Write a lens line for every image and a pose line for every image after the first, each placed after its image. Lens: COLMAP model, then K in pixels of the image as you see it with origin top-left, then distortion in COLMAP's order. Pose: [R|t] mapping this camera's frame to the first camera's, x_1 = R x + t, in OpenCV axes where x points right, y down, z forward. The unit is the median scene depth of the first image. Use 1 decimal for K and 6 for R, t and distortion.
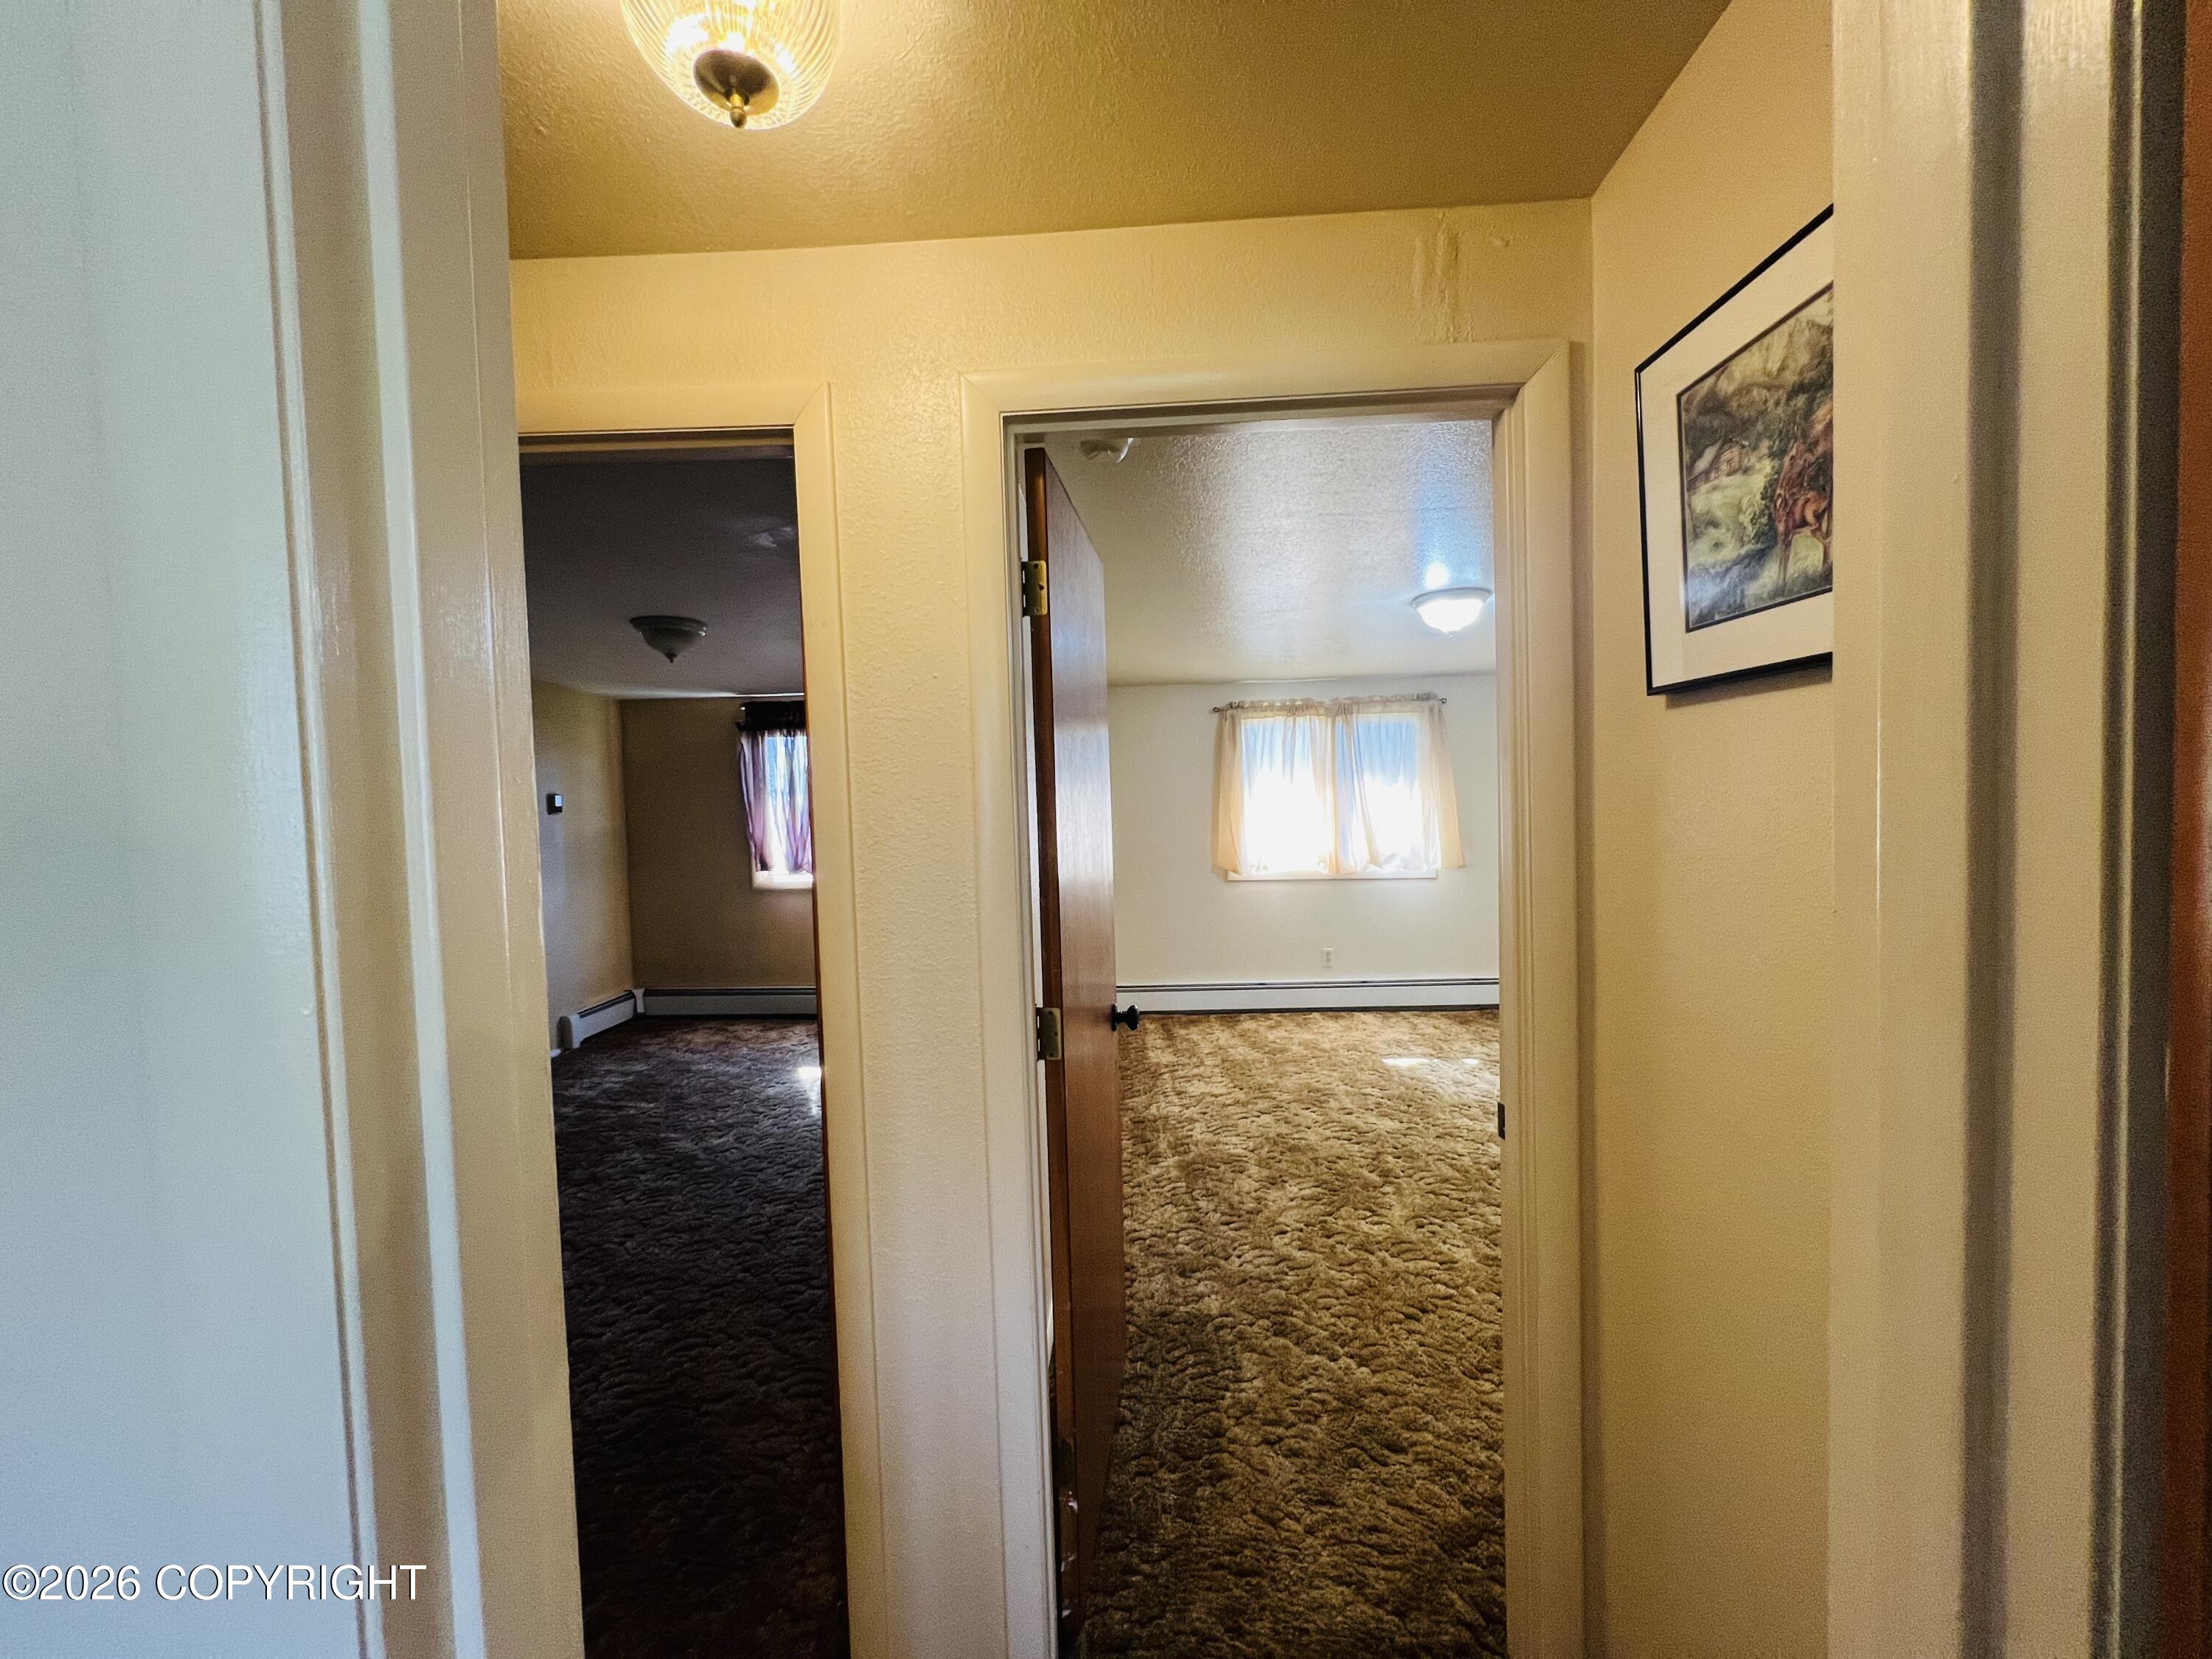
lens RADIAL K [[884.0, 0, 1101.5], [0, 884.0, 823.1], [0, 0, 1]] dist [-0.001005, -0.000511]
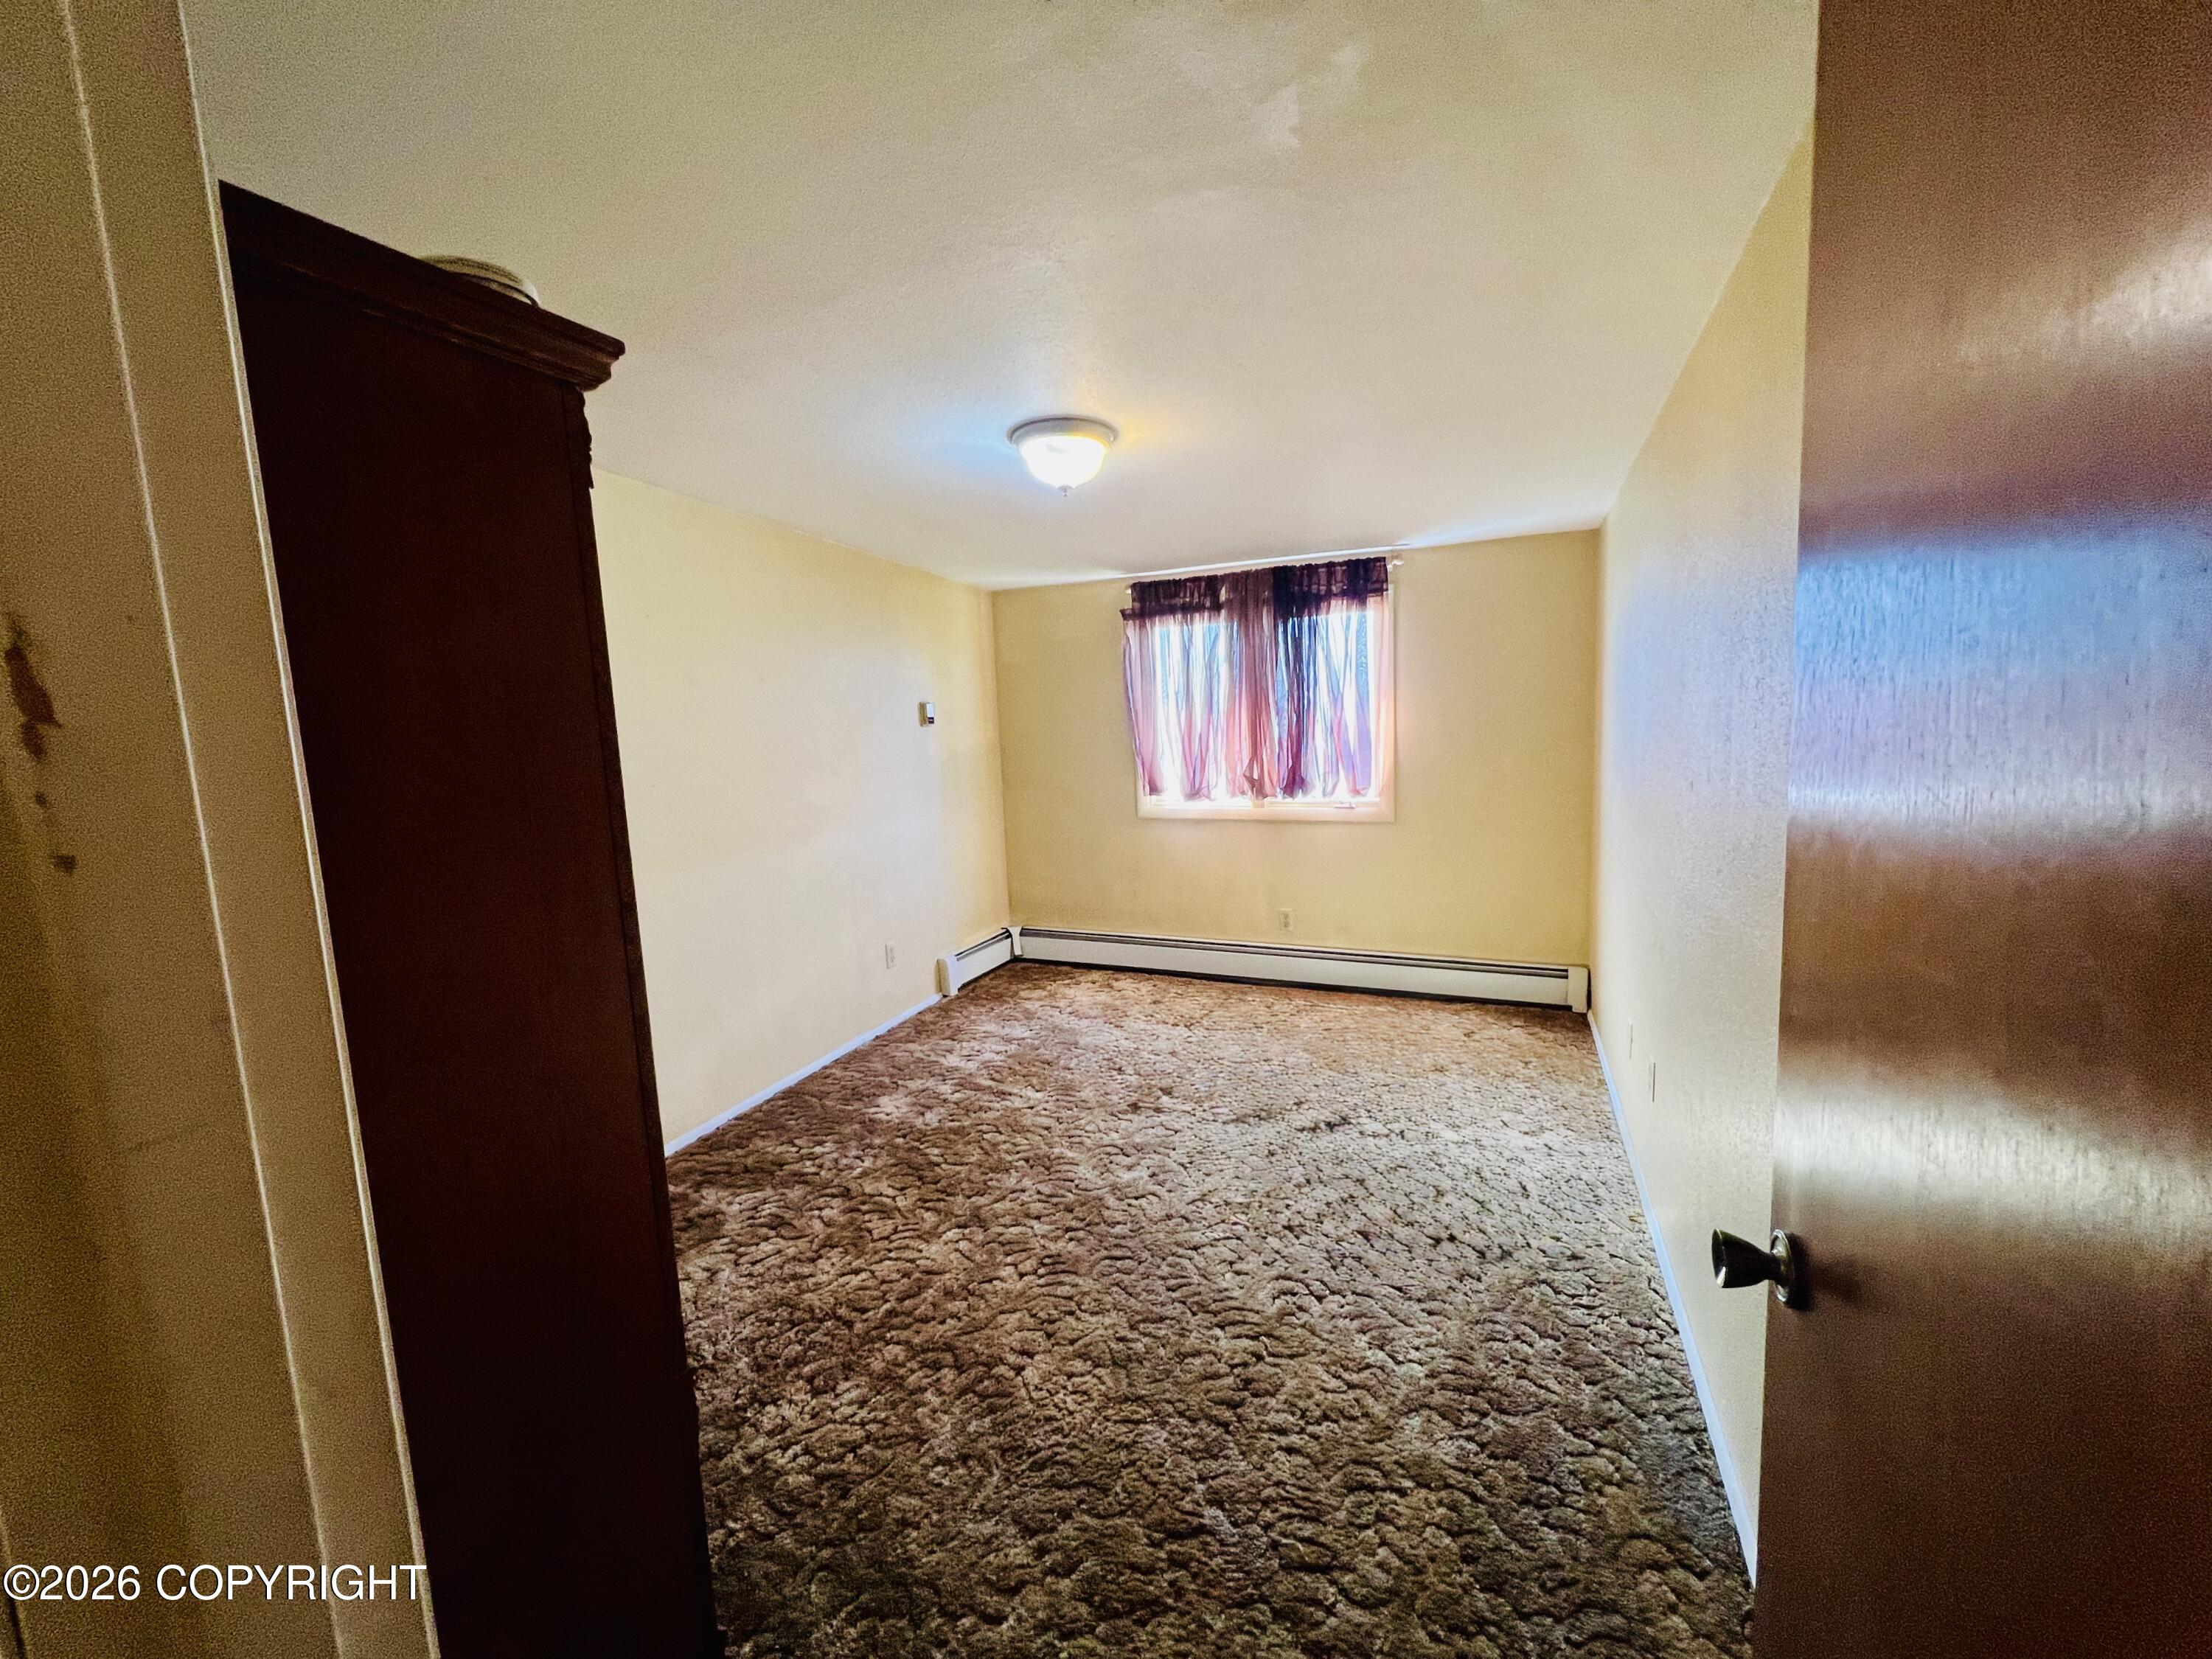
lens RADIAL K [[884.0, 0, 1101.5], [0, 884.0, 823.1], [0, 0, 1]] dist [-0.001005, -0.000511]
pose [[0.933345, 0.032485, -0.357507, -0.170981], [0.001632, 0.995503, 0.094717, 0.004150], [0.358976, -0.088987, 0.929095, 0.288985]]
